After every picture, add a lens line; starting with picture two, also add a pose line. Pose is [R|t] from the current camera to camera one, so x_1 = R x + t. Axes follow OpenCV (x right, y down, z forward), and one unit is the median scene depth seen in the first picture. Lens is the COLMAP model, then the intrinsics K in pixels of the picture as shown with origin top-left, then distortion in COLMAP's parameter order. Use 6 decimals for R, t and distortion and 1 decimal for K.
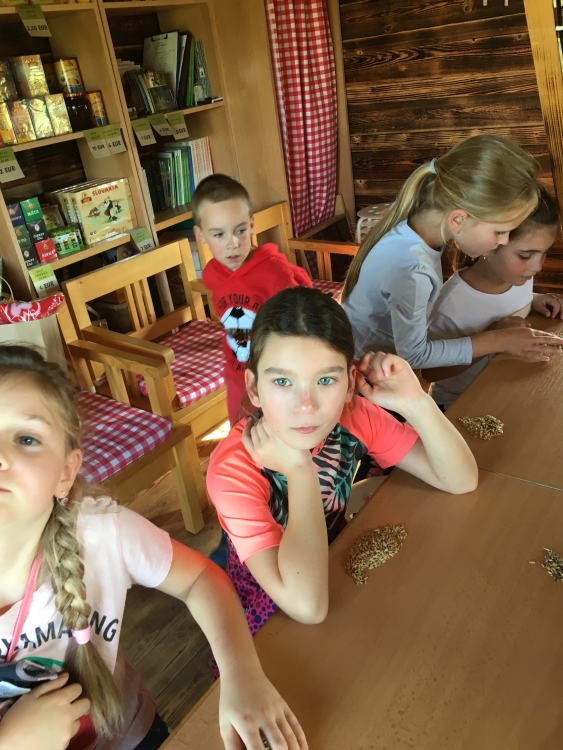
lens RADIAL K [[624.9, 0, 278.7], [0, 624.9, 377.0], [0, 0, 1]] dist [0.062246, -0.092513]
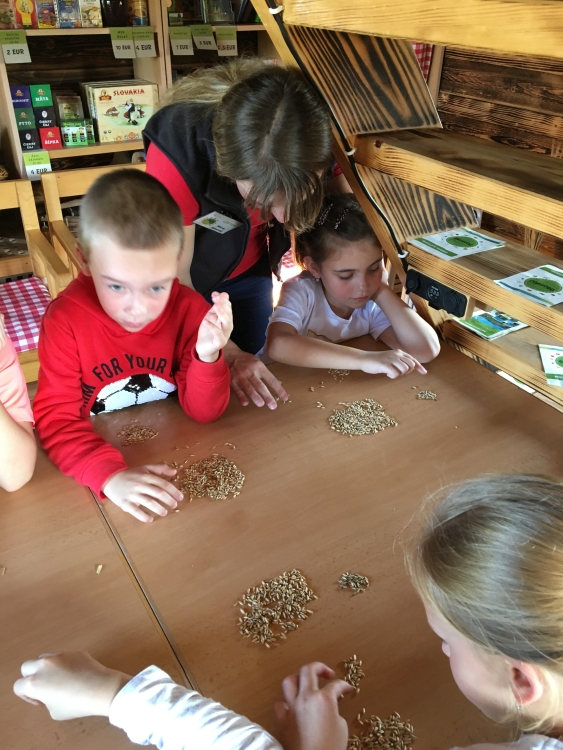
lens RADIAL K [[624.9, 0, 278.7], [0, 624.9, 377.0], [0, 0, 1]] dist [0.062246, -0.092513]
pose [[0.916666, 0.324982, -0.232614, 0.299604], [-0.296763, 0.943339, 0.148468, -0.081741], [0.267684, -0.067065, 0.961170, 0.061383]]
